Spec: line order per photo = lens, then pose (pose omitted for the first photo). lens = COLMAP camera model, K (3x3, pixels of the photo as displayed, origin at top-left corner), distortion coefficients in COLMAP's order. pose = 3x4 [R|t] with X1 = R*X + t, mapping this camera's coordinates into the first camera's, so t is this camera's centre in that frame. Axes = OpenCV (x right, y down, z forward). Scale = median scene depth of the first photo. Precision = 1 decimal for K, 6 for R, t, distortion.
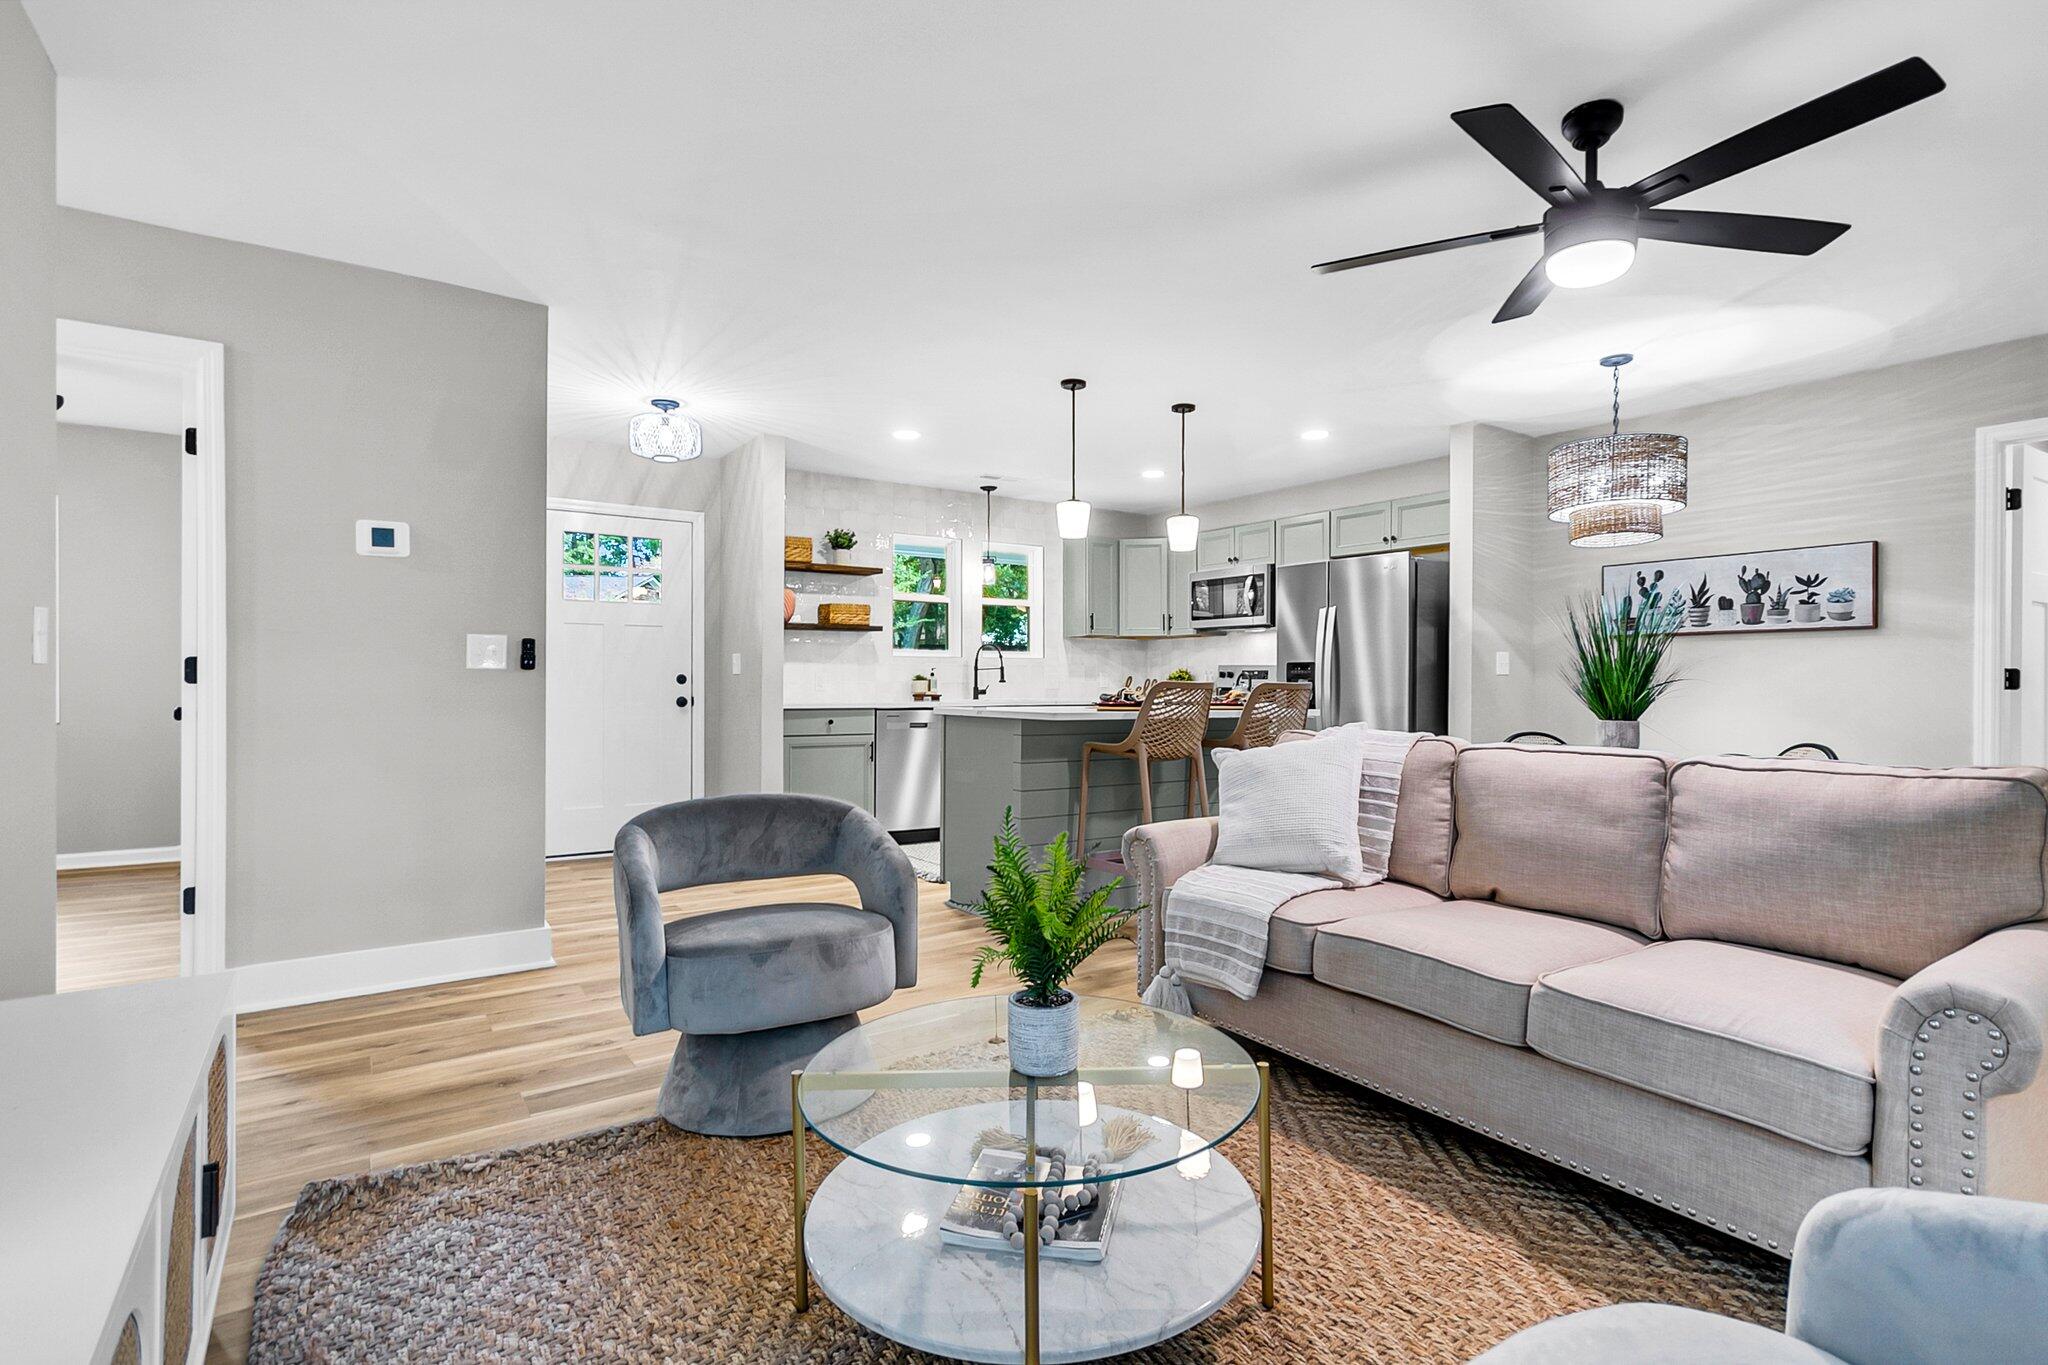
lens RADIAL K [[961.1, 0, 1017.1], [0, 961.1, 674.6], [0, 0, 1]] dist [0.001774, 0.001034]
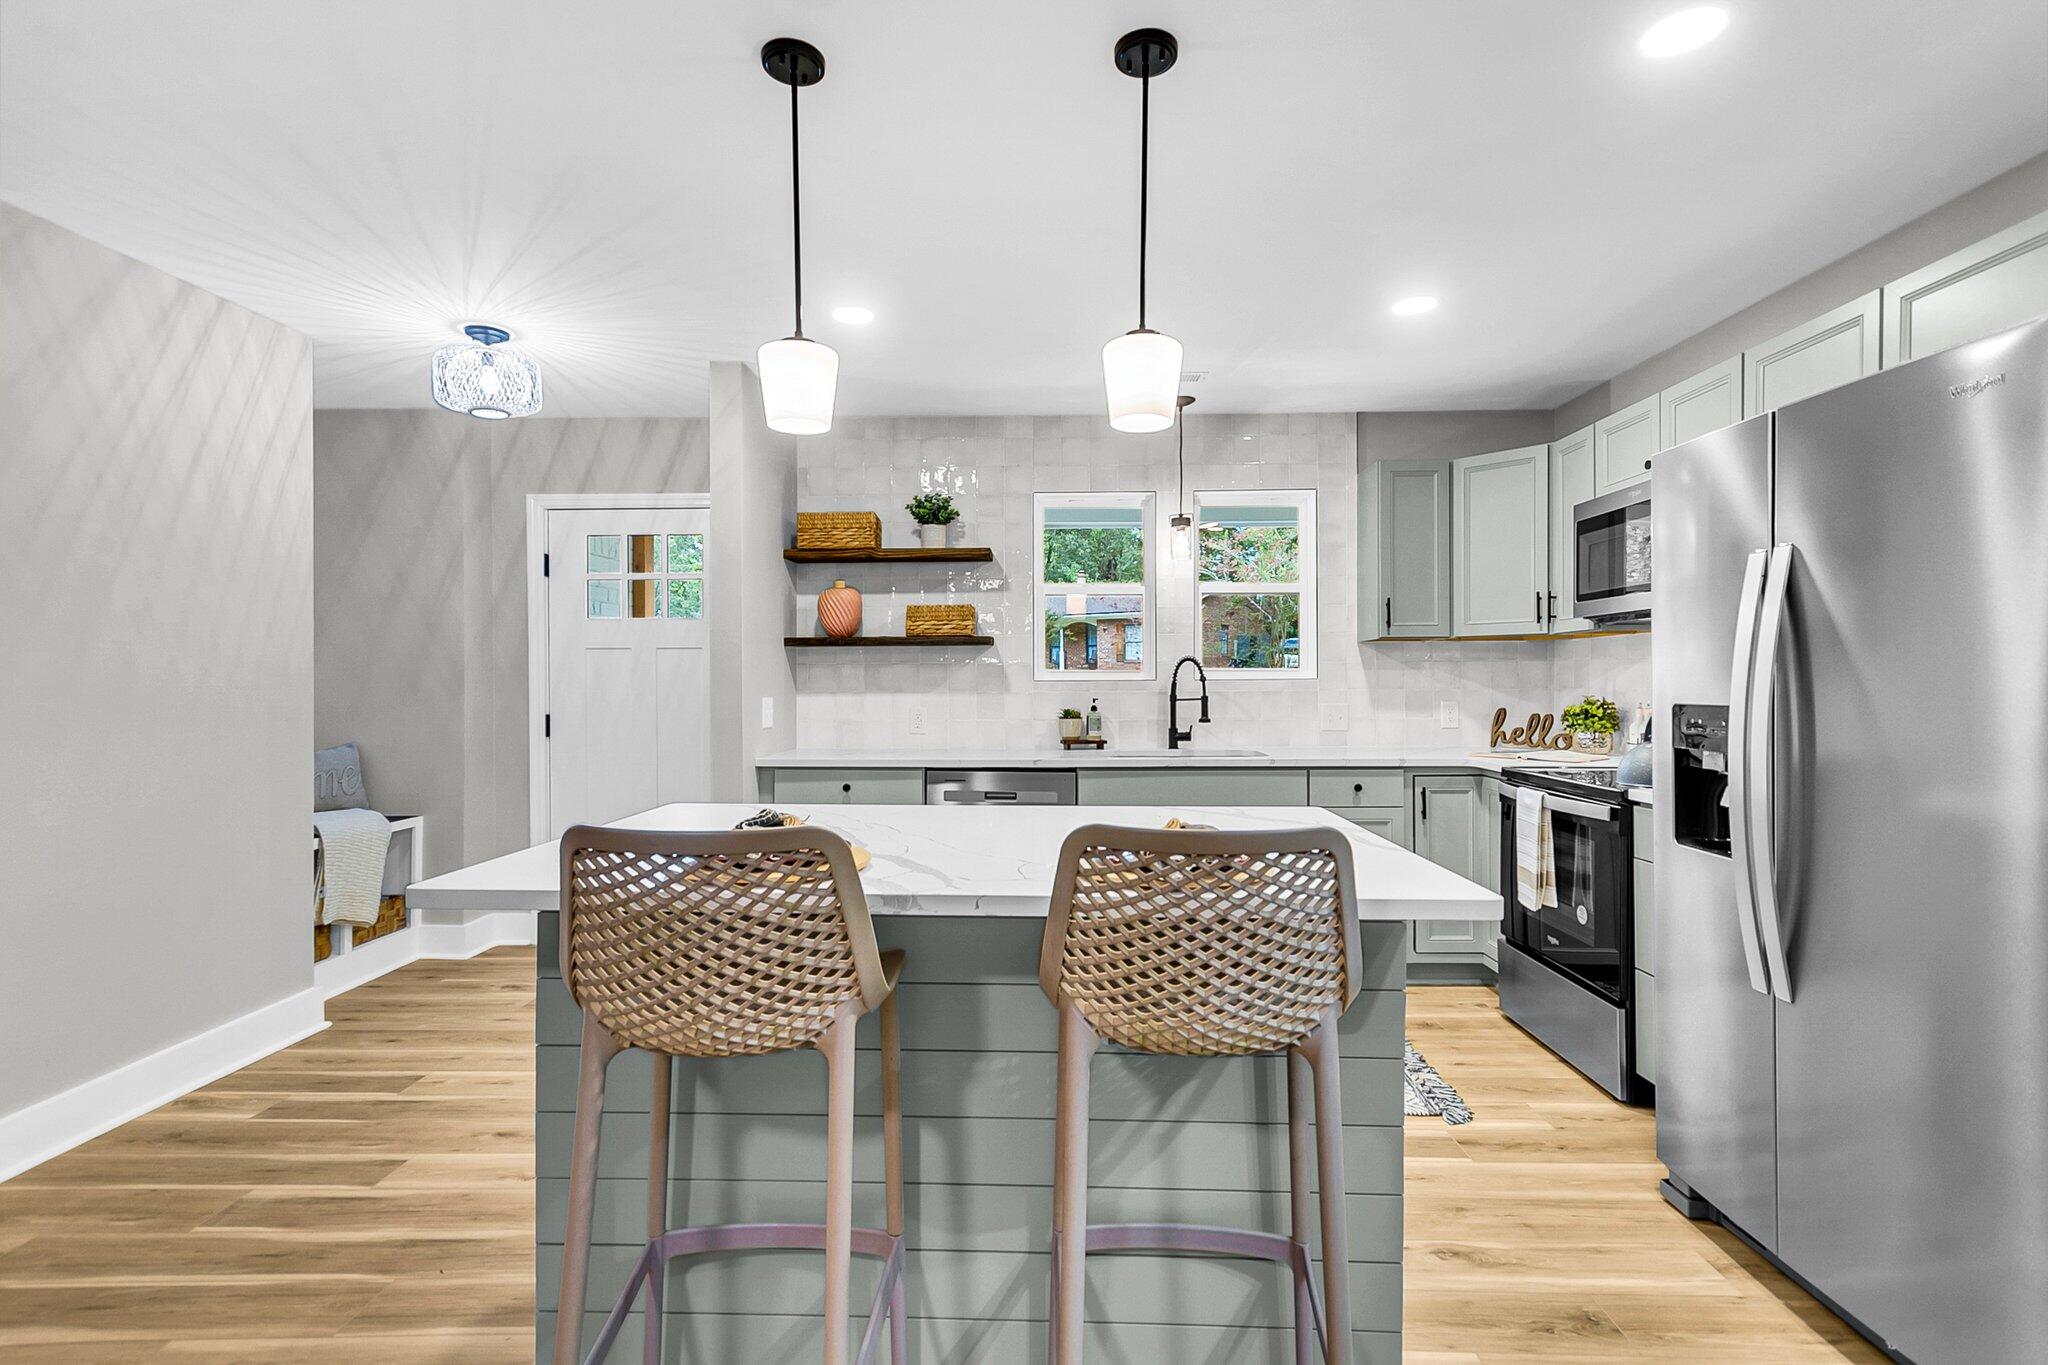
lens RADIAL K [[961.1, 0, 1038.1], [0, 961.1, 681.9], [0, 0, 1]] dist [0.001774, 0.001034]
pose [[0.820220, -0.006065, -0.572016, 0.249319], [0.009973, 0.999943, 0.003698, -0.020918], [0.571961, -0.008738, 0.820234, 0.463407]]
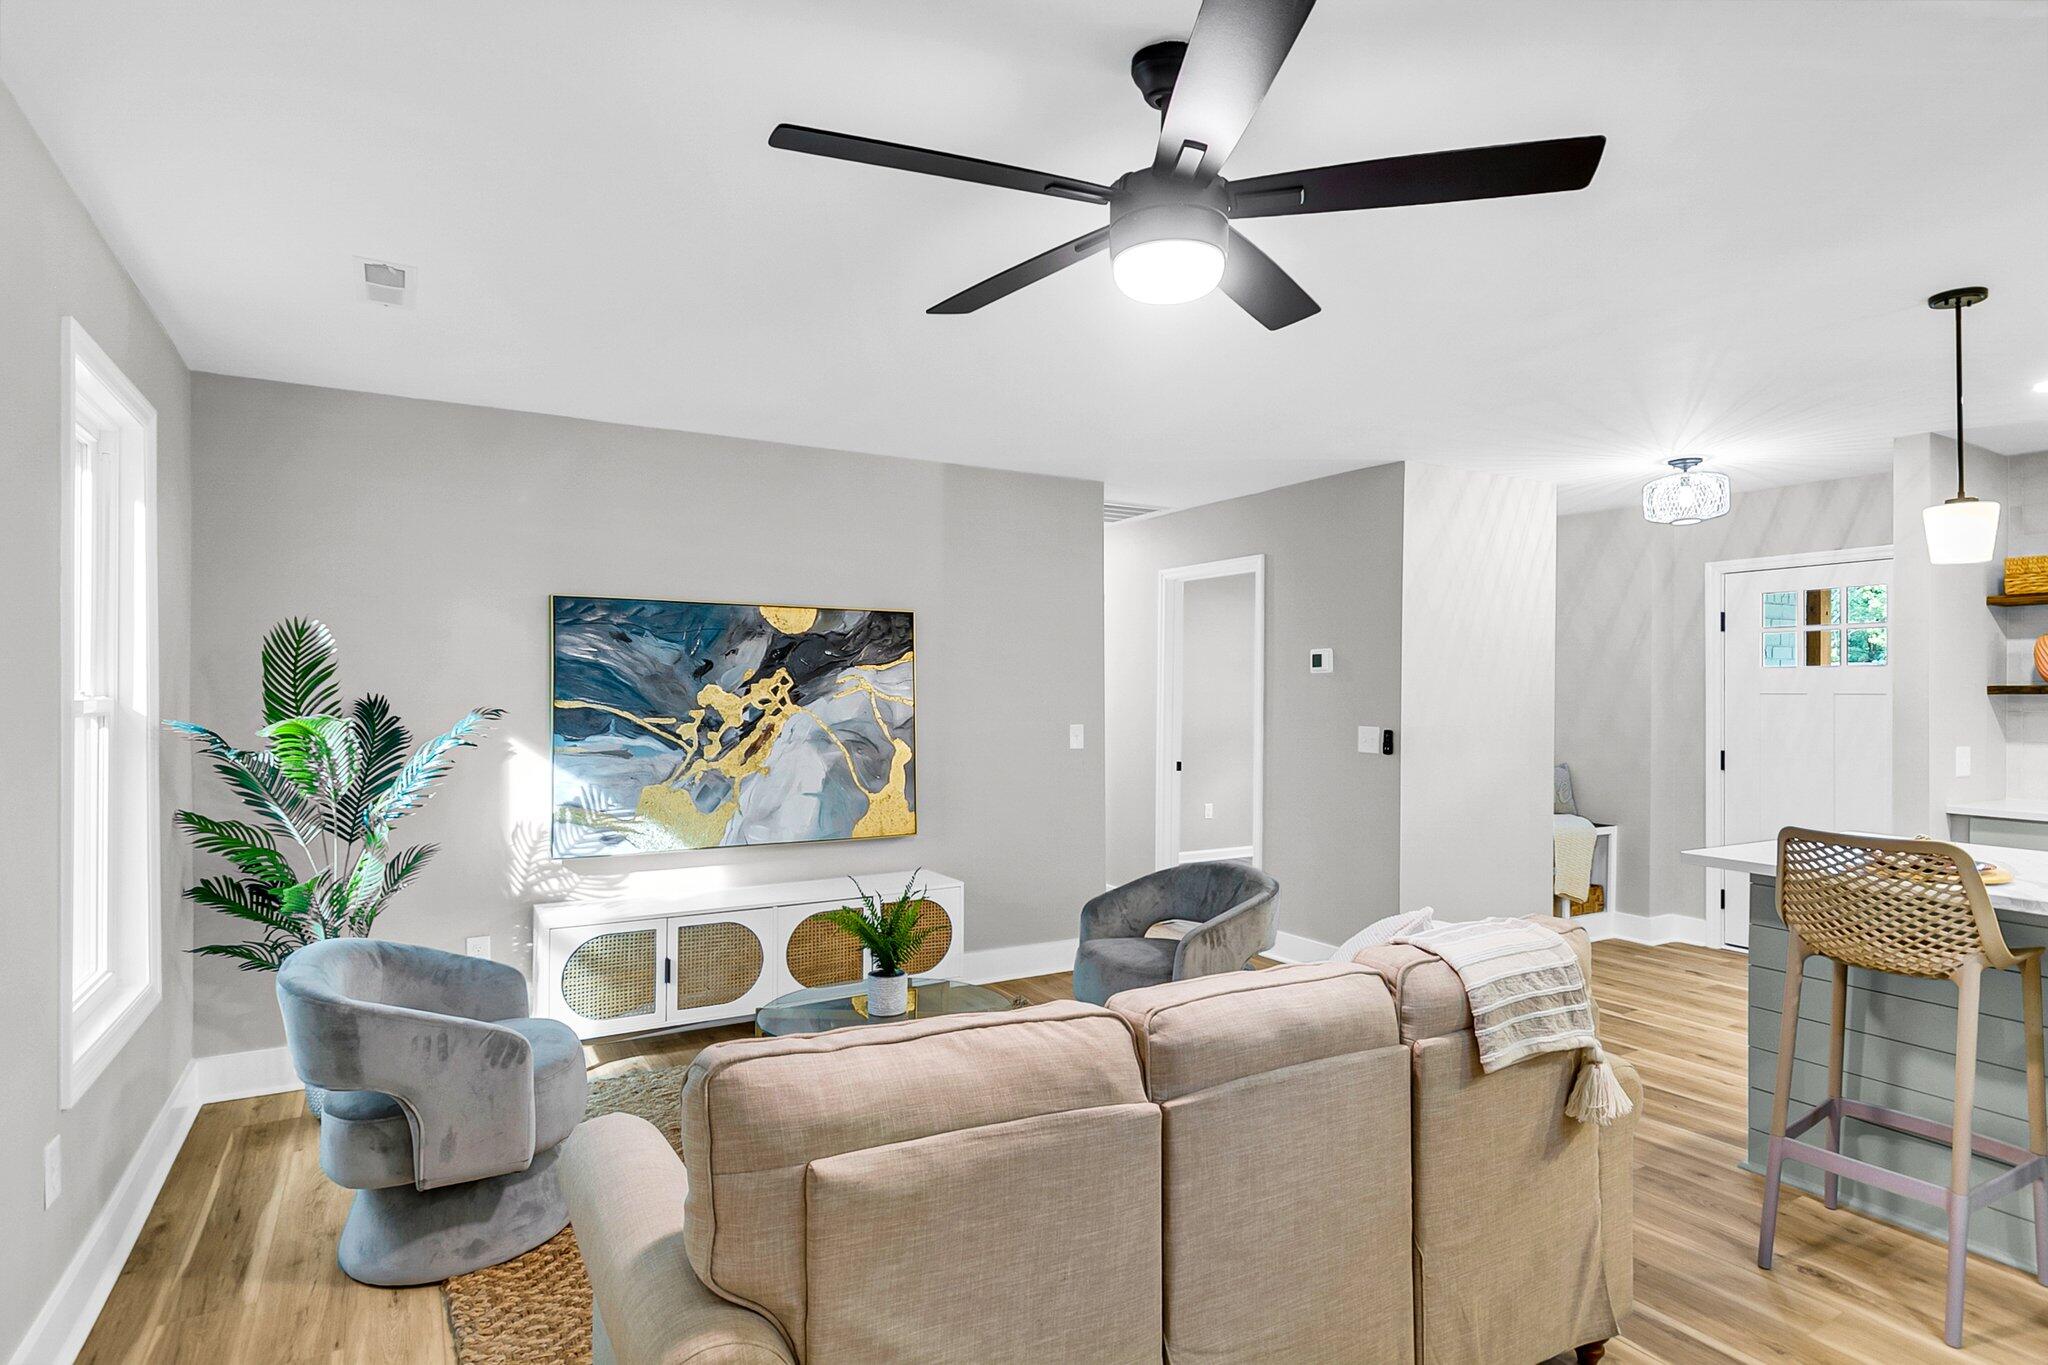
lens RADIAL K [[1049.8, 0, 1038.9], [0, 1049.8, 686.7], [0, 0, 1]] dist [0.002820, 0.003687]
pose [[-0.060287, -0.012983, -0.998097, 0.466426], [-0.003360, 0.999912, -0.012804, -0.038383], [0.998175, 0.002581, -0.060325, 0.317628]]
